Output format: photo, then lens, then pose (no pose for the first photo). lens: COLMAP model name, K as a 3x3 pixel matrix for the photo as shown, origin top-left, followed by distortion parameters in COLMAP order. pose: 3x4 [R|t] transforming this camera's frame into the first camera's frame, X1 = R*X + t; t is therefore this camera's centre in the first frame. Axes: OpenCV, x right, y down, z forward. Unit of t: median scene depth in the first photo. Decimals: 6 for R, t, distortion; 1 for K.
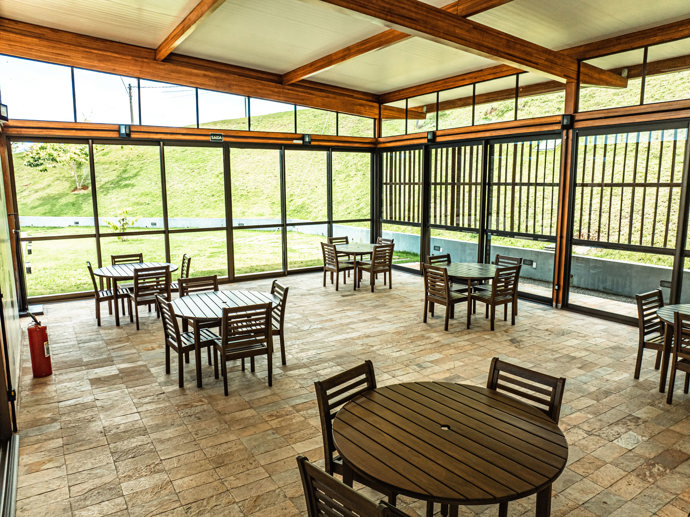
lens RADIAL K [[480.5, 0, 345.0], [0, 480.5, 258.5], [0, 0, 1]] dist [-0.028264, -0.003797]
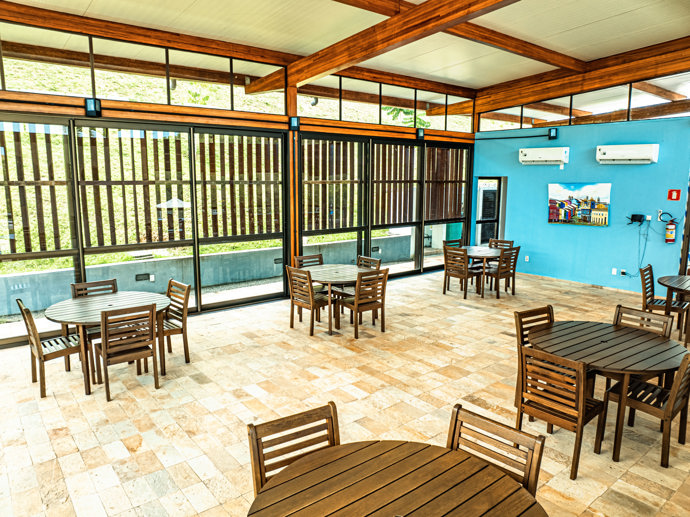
lens RADIAL K [[480.5, 0, 345.0], [0, 480.5, 258.5], [0, 0, 1]] dist [-0.028264, -0.003797]
pose [[-0.088760, -0.157919, 0.983455, -0.690173], [0.155363, 0.973072, 0.170274, -0.166484], [-0.983862, 0.167906, -0.061835, 1.063806]]
